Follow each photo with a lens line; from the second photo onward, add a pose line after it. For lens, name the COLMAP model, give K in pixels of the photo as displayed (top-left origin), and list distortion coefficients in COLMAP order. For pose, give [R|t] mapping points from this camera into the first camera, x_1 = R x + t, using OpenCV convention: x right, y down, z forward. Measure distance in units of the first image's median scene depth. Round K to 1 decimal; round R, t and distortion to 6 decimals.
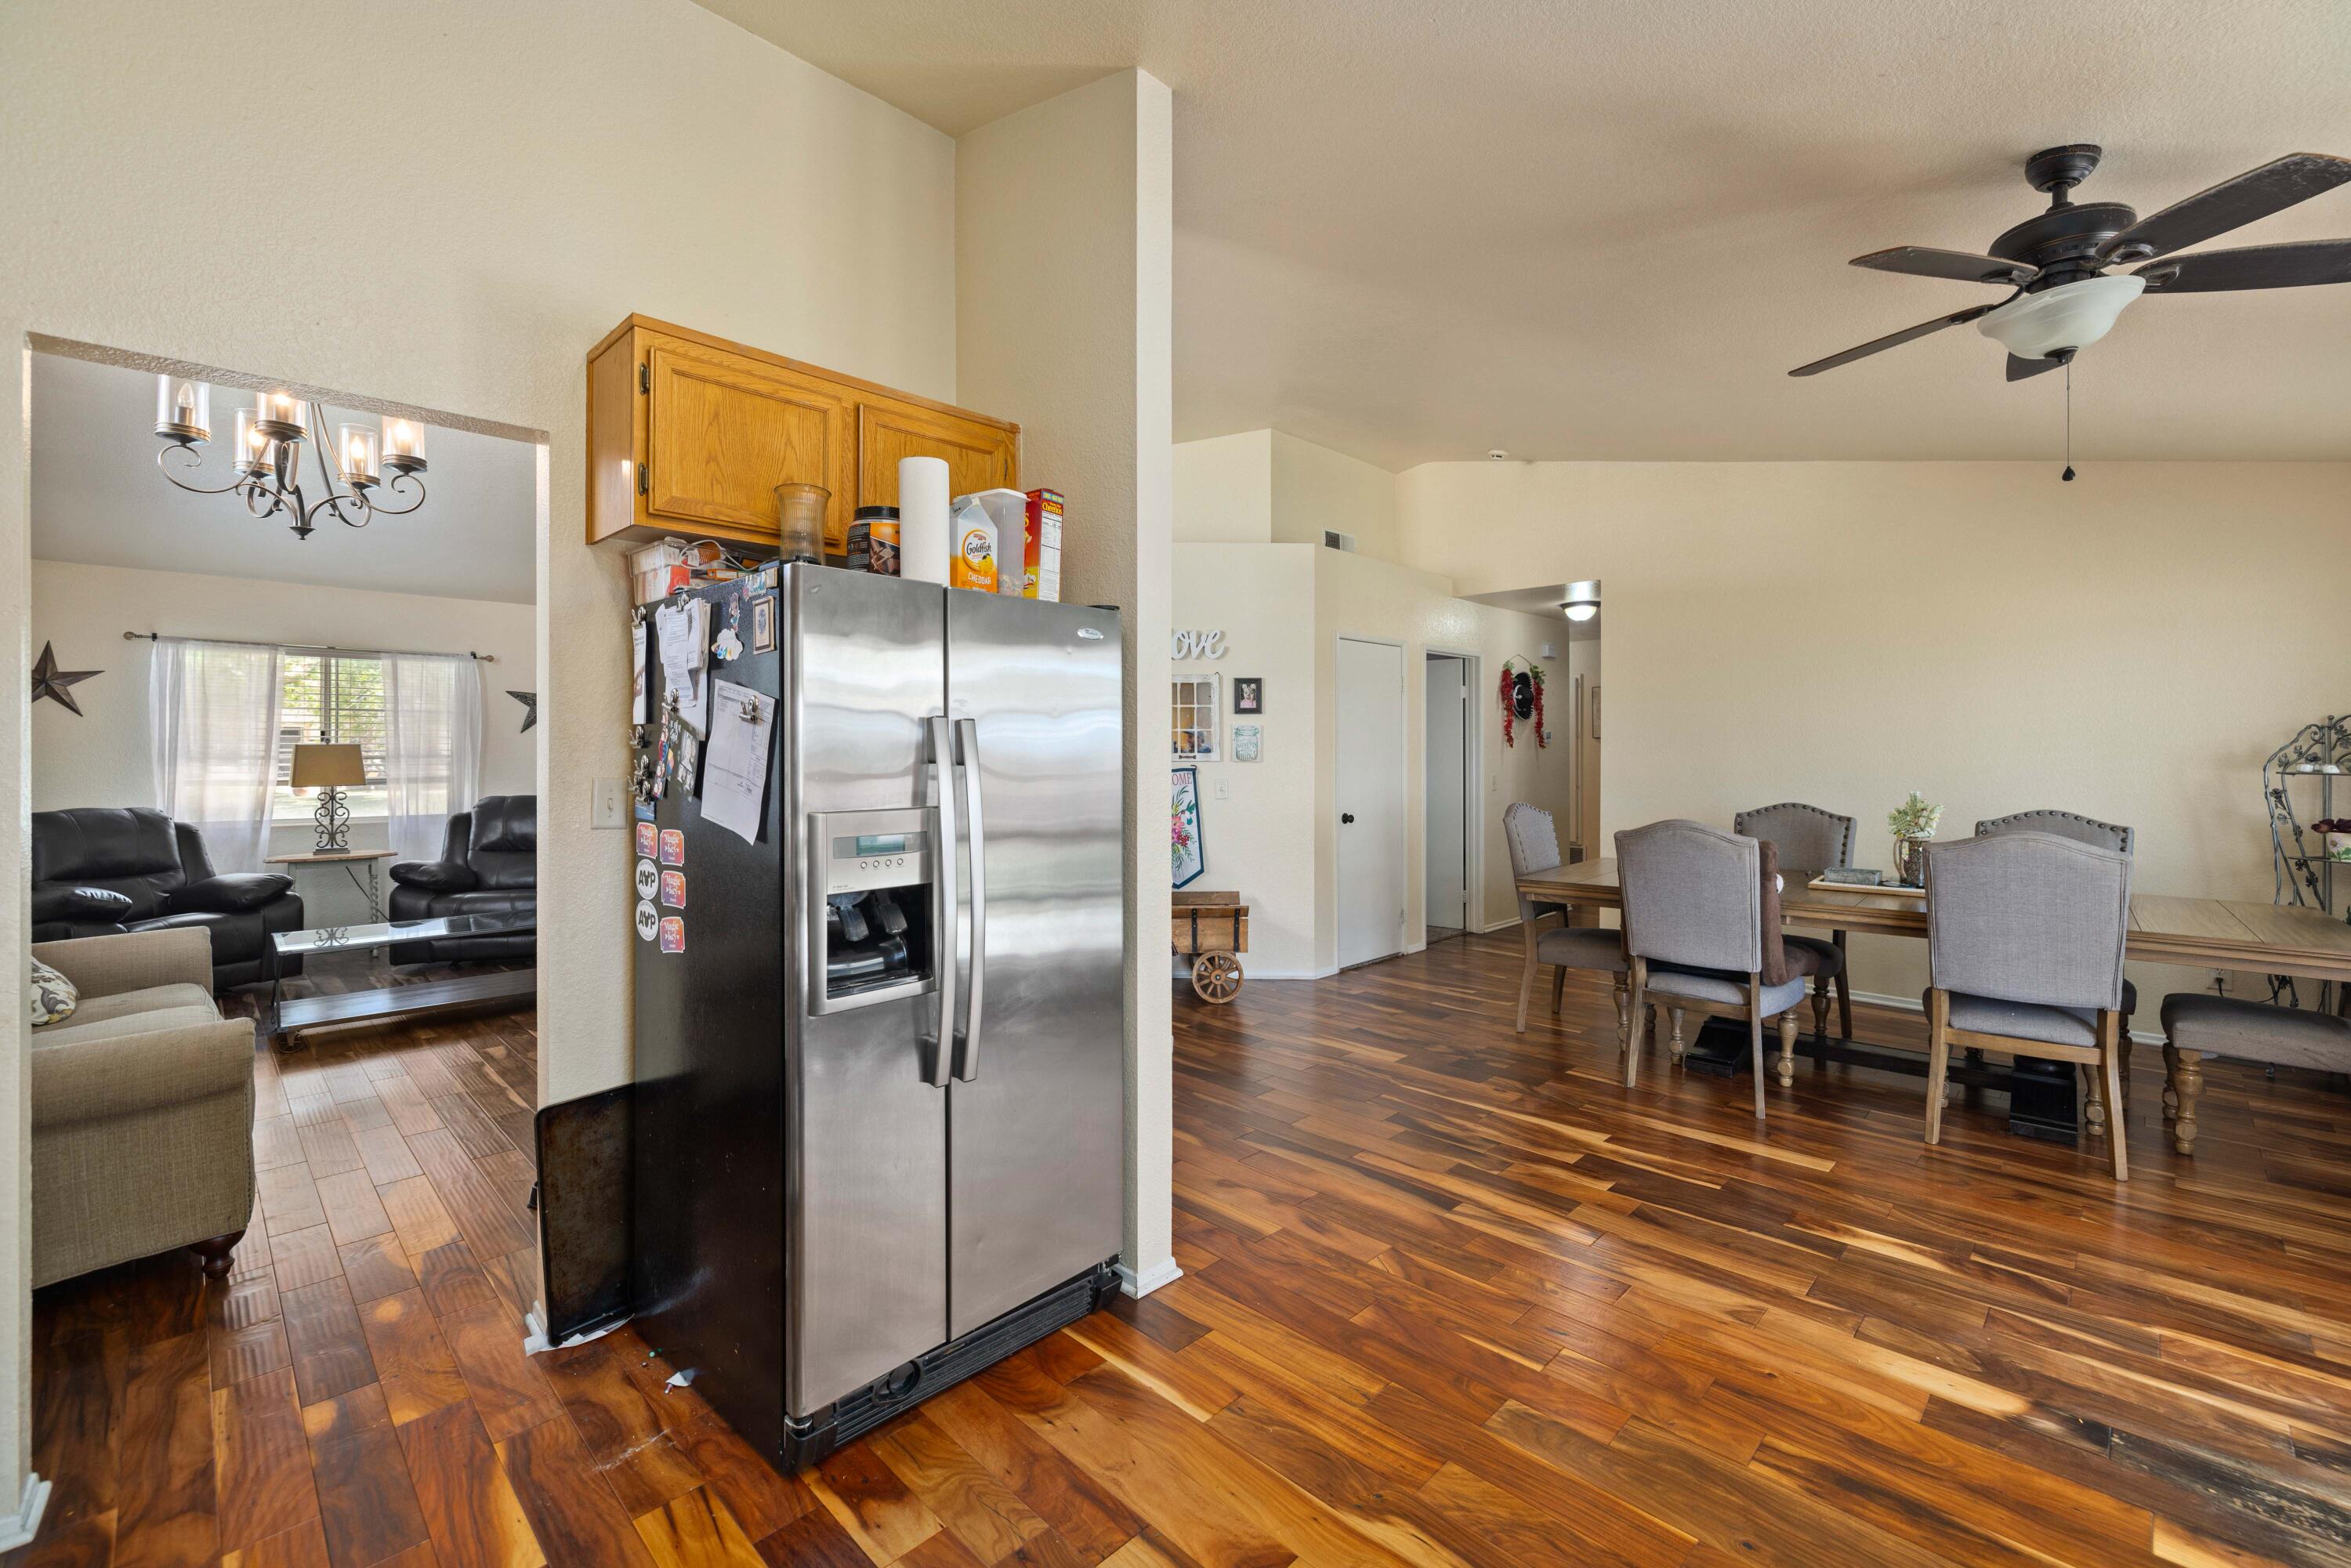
lens RADIAL K [[989.9, 0, 1179.2], [0, 989.9, 747.4], [0, 0, 1]] dist [-0.005217, 0.001767]
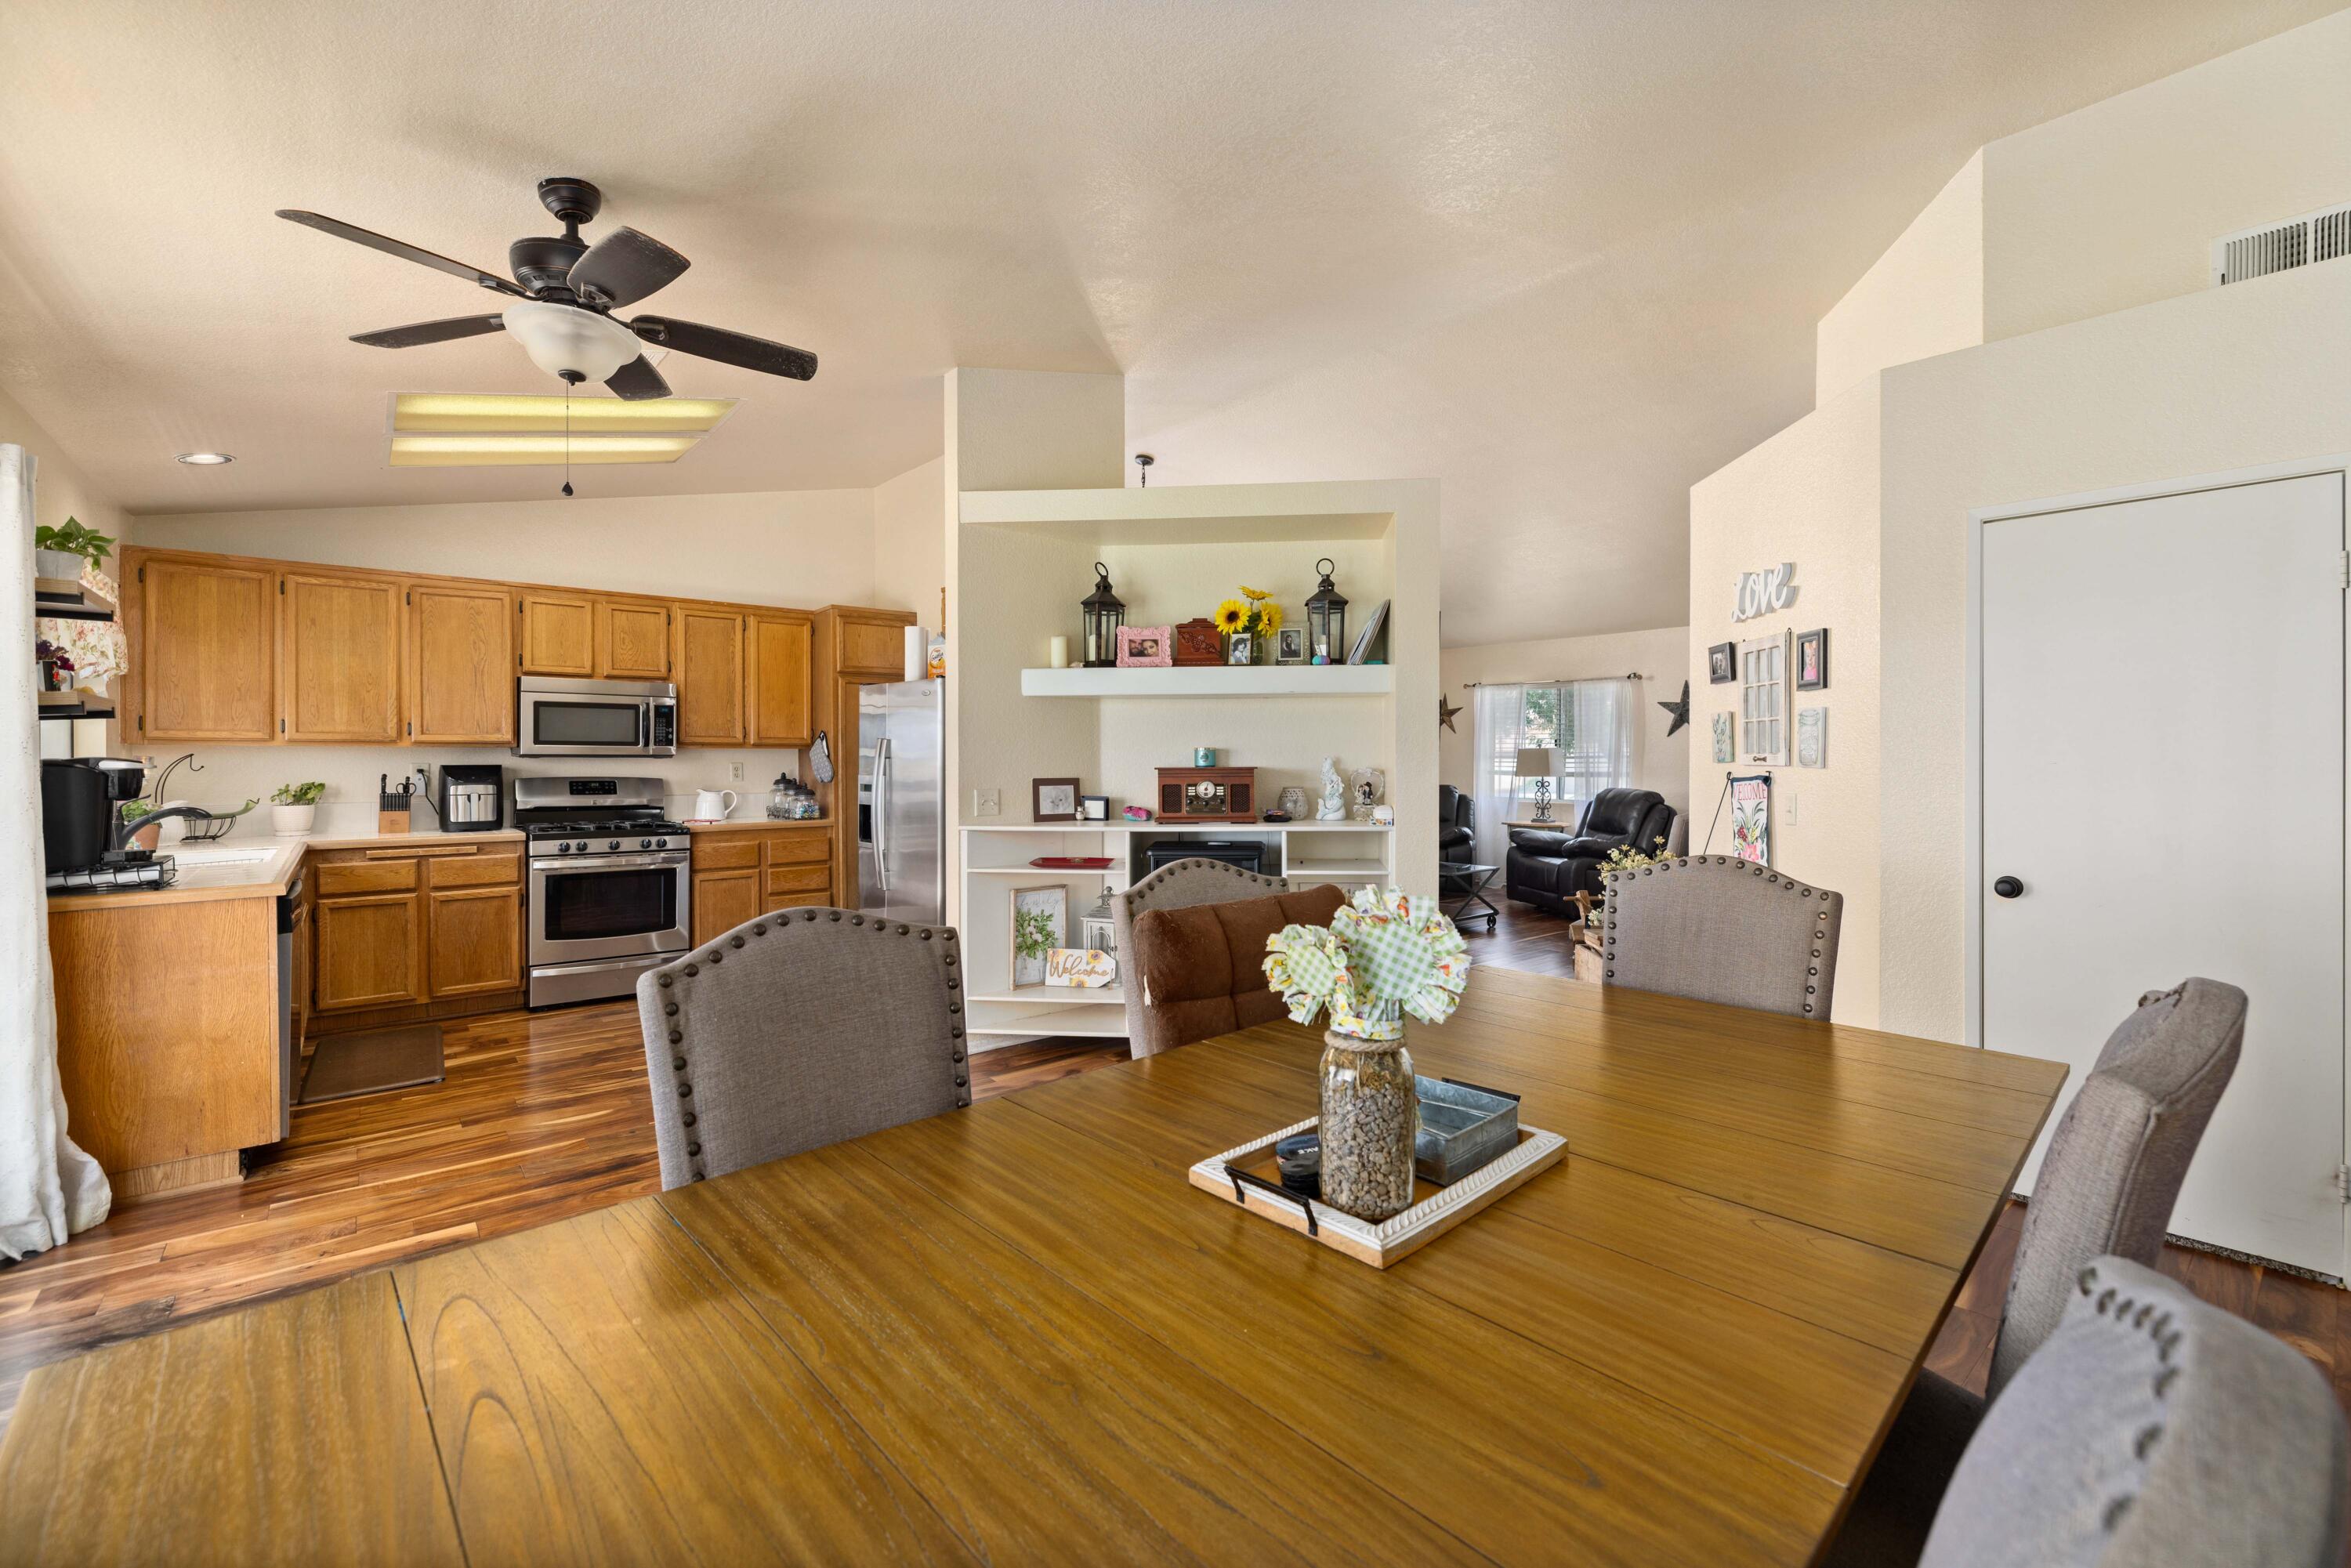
lens RADIAL K [[989.9, 0, 1181.4], [0, 989.9, 762.9], [0, 0, 1]] dist [-0.005217, 0.001767]
pose [[-0.087062, 0.009071, -0.996162, 1.328224], [0.005764, 0.999946, 0.008602, 0.007566], [0.996186, -0.004993, -0.087110, 1.216860]]
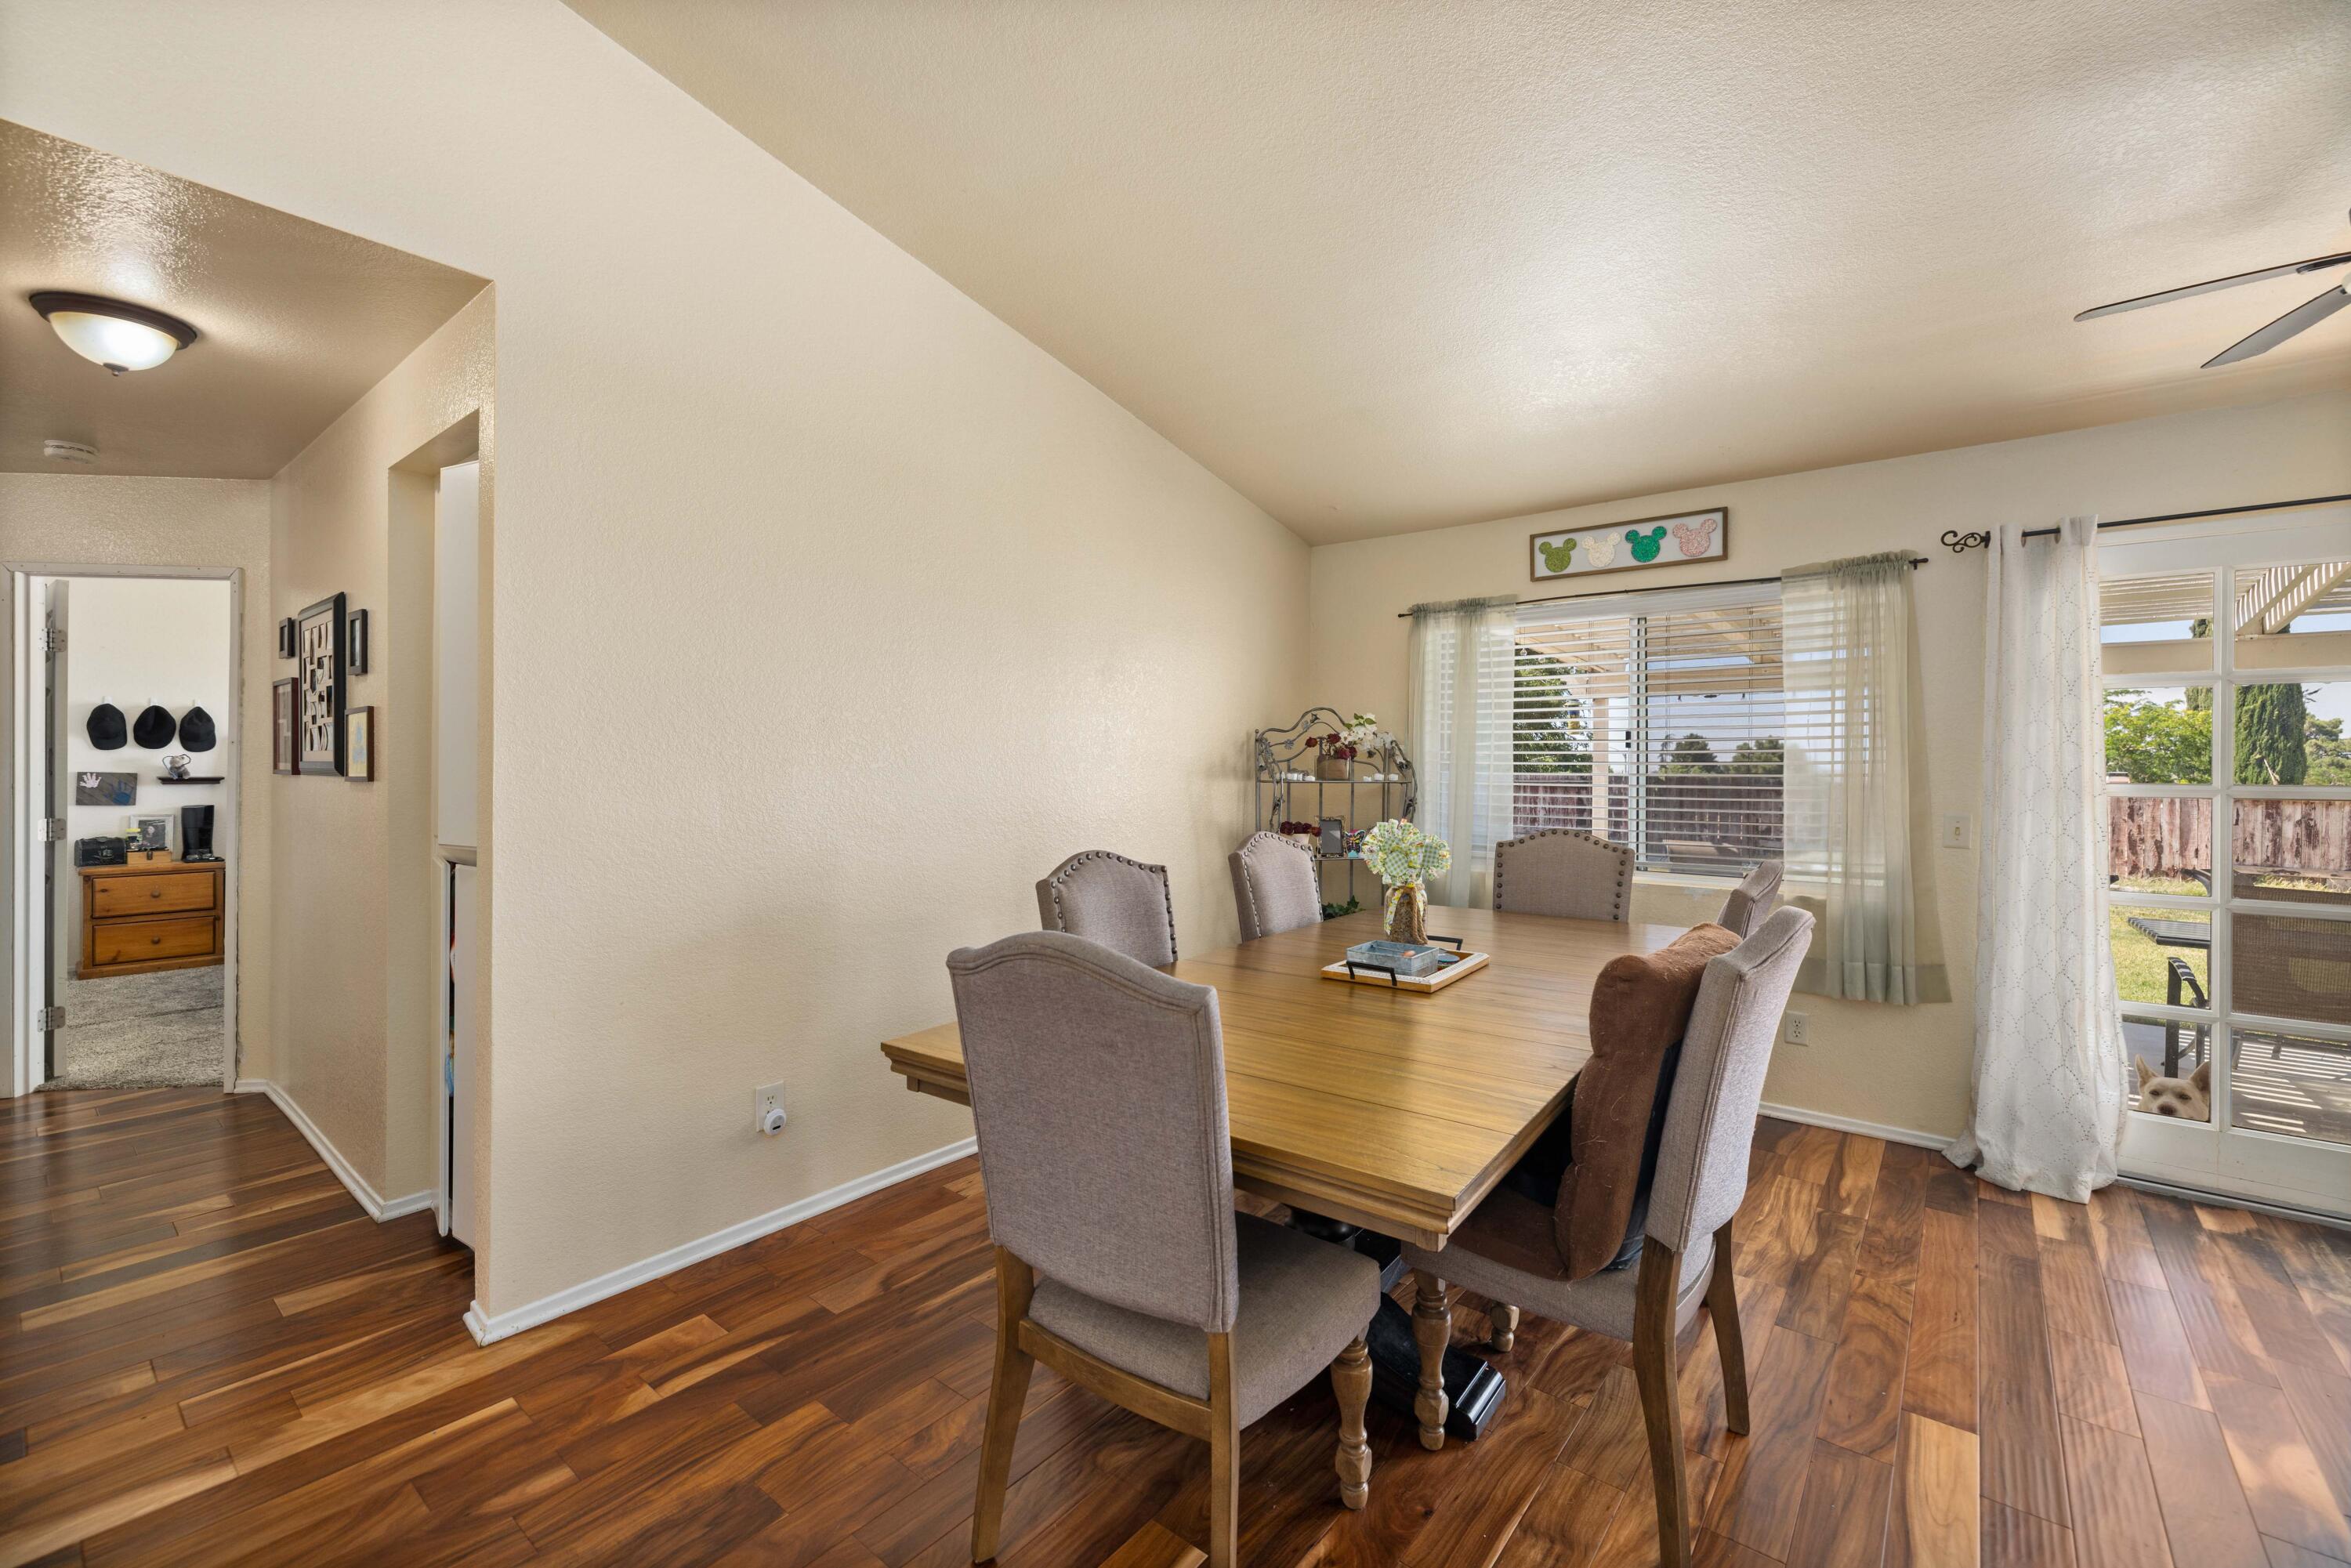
lens RADIAL K [[989.9, 0, 1169.7], [0, 989.9, 758.8], [0, 0, 1]] dist [-0.005217, 0.001767]
pose [[-0.105255, 0.004197, 0.994436, 0.088515], [-0.011187, 0.999923, -0.005404, 0.010352], [-0.994382, -0.011694, -0.105200, 1.548791]]
